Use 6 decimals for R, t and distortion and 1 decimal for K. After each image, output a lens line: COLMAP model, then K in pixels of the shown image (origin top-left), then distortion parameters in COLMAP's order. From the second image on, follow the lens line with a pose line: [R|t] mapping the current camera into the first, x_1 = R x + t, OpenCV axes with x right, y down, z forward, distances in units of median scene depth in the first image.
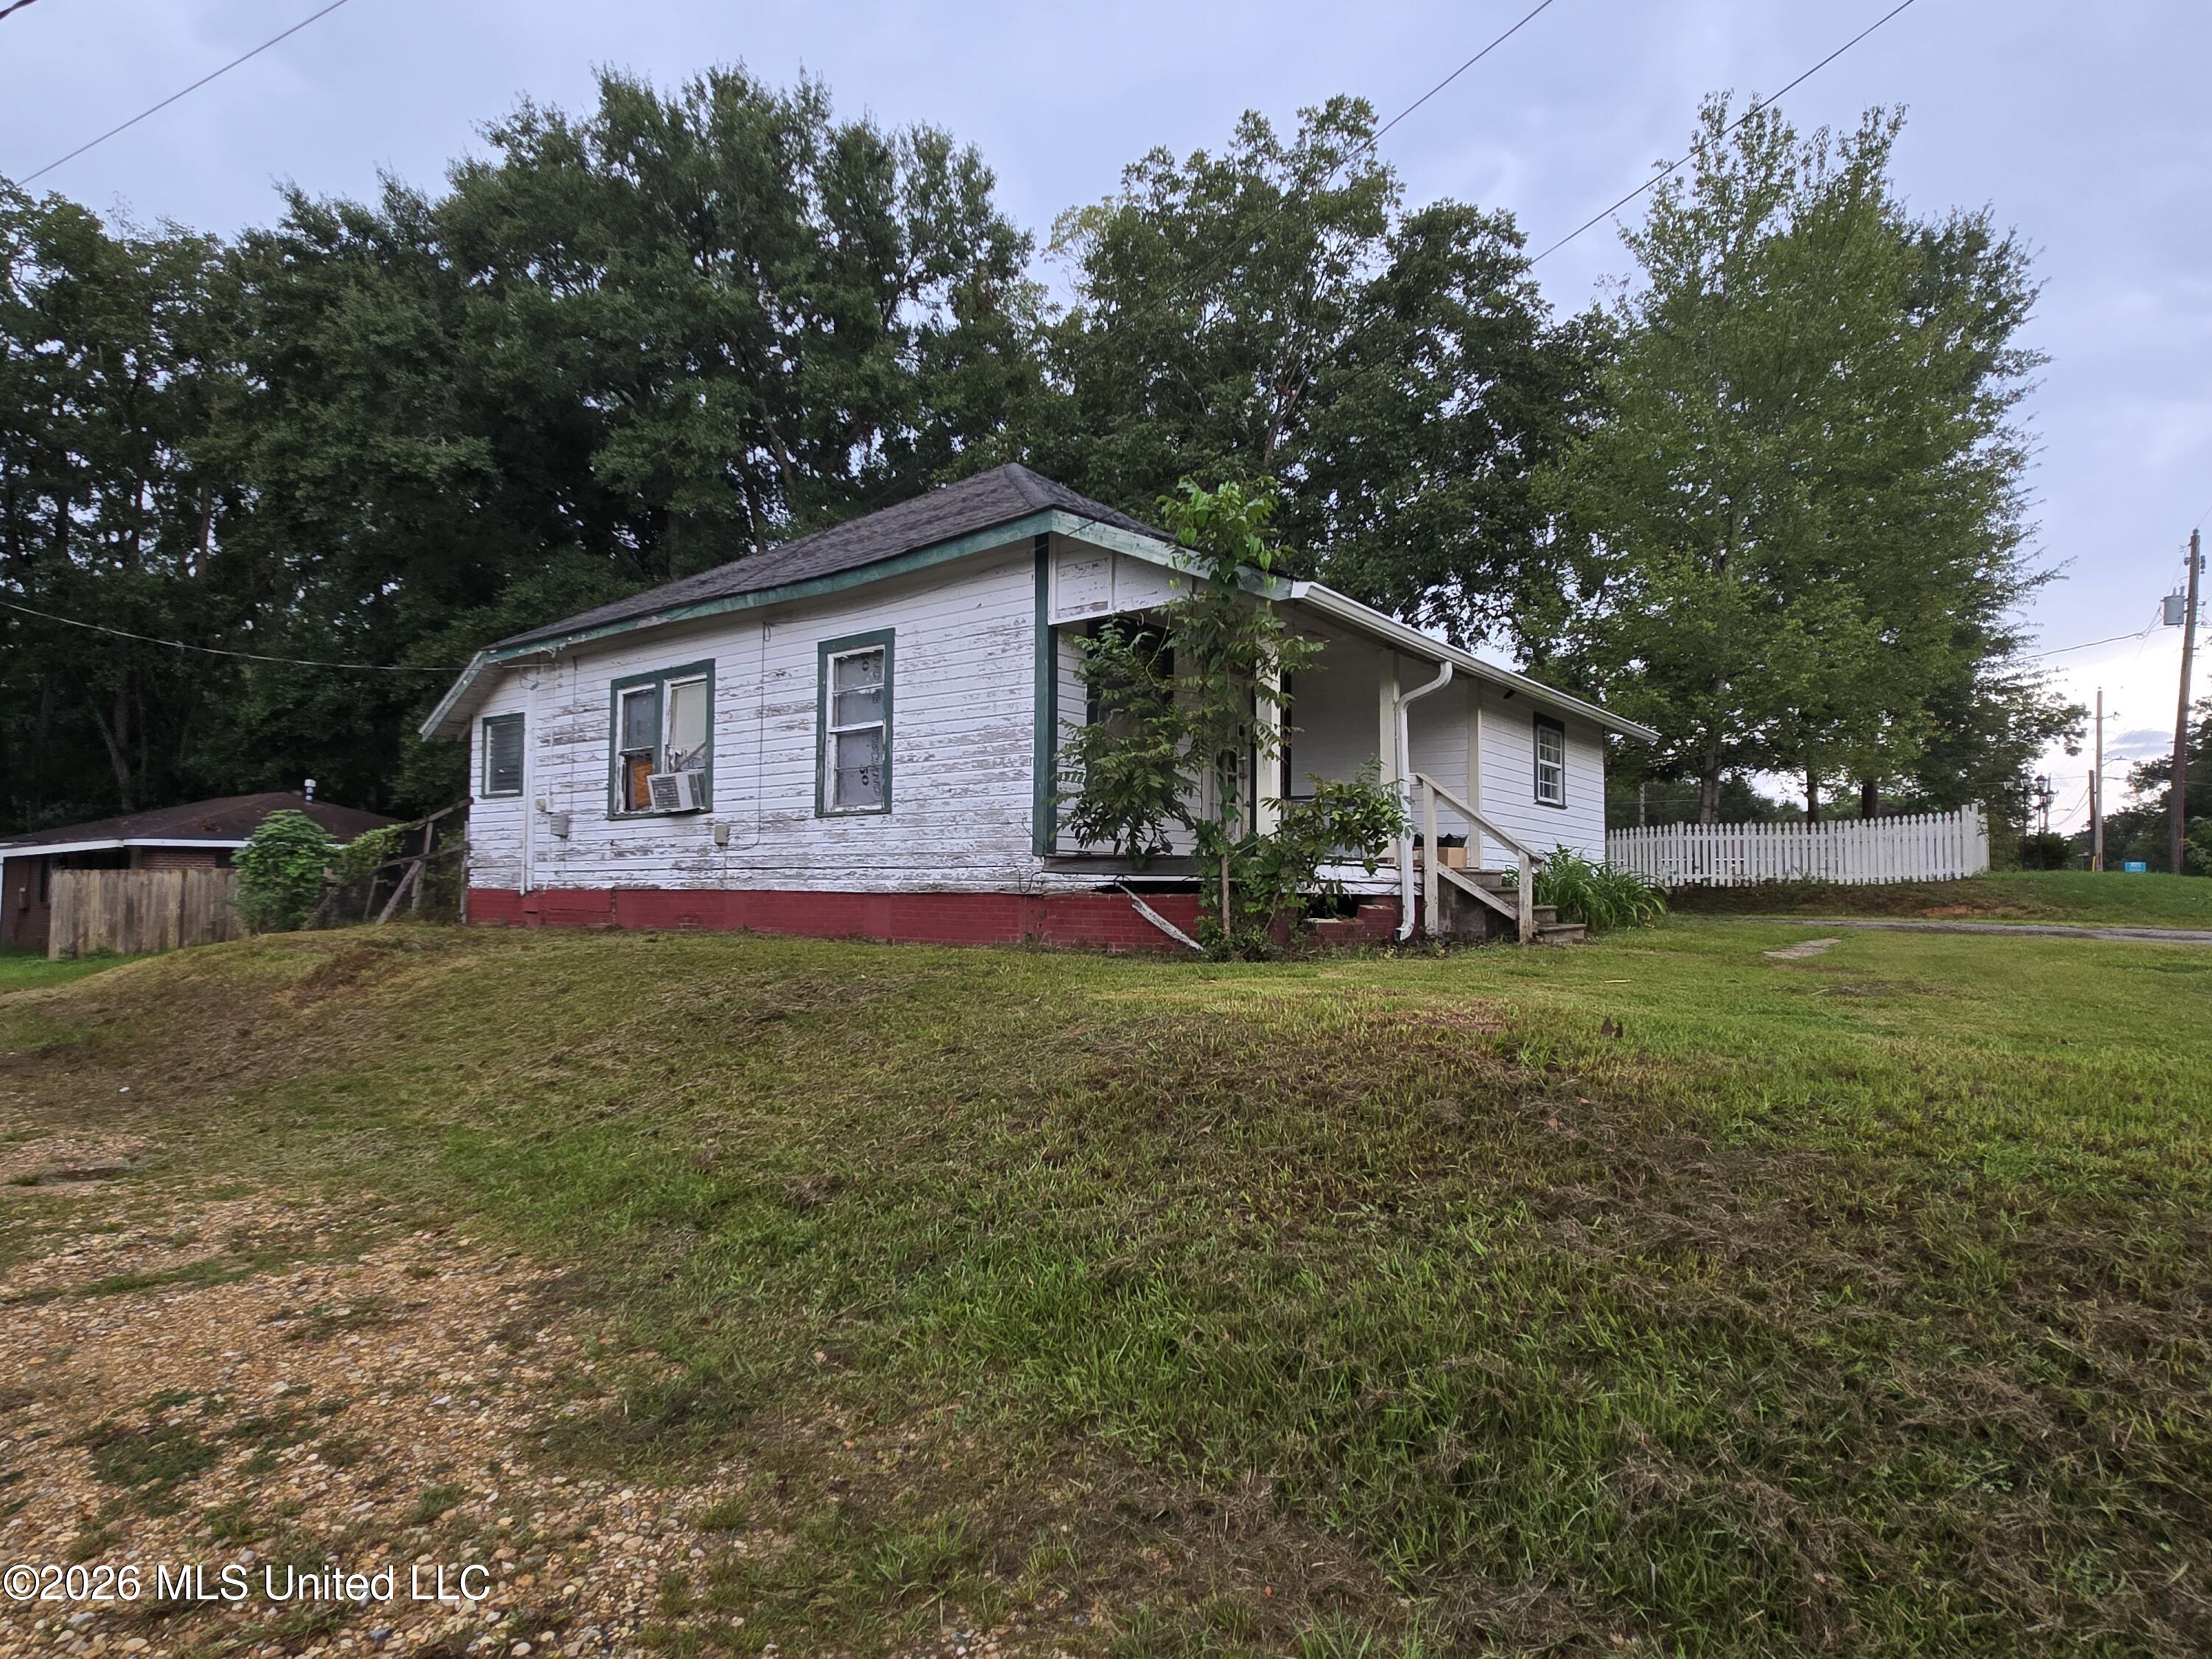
lens RADIAL K [[1232.7, 0, 1106.0], [0, 1232.7, 829.5], [0, 0, 1]] dist [0.002299, -0.000509]
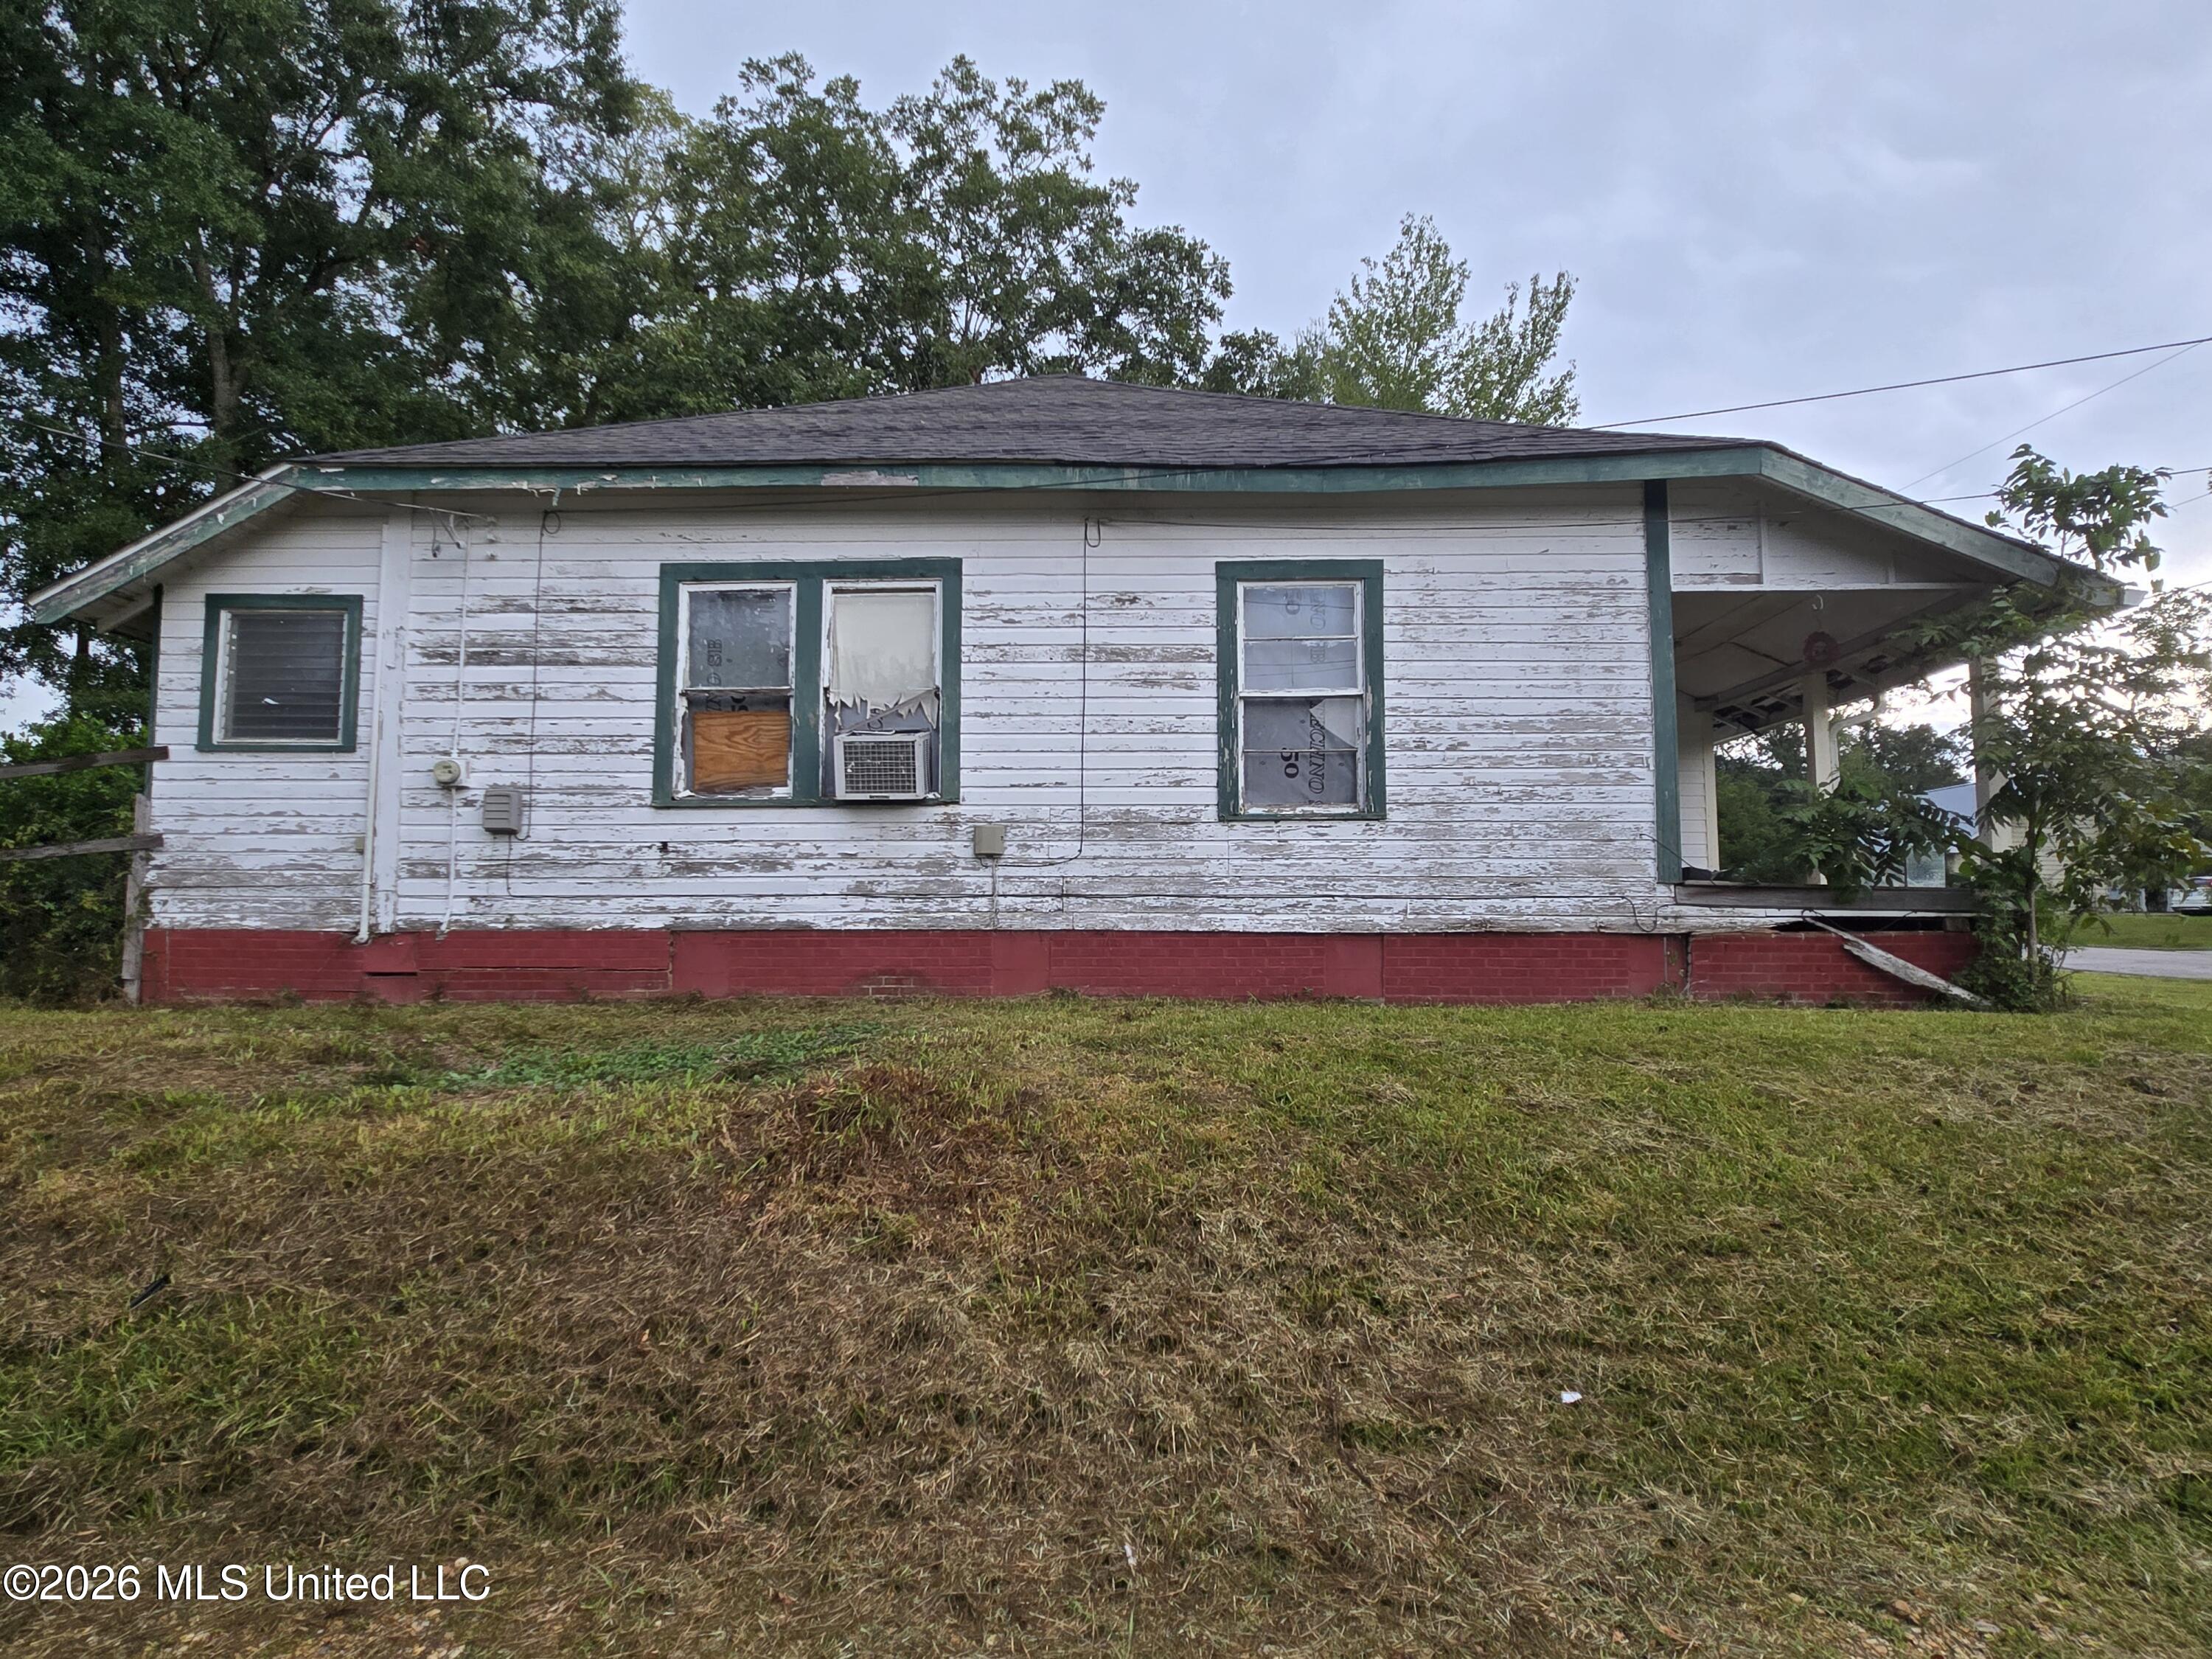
lens RADIAL K [[1232.7, 0, 1106.0], [0, 1232.7, 829.5], [0, 0, 1]] dist [0.002299, -0.000509]
pose [[0.800771, 0.044473, 0.597317, -0.600334], [-0.026523, 0.998894, -0.038815, 0.019913], [-0.598383, 0.015240, 0.801065, 0.438918]]
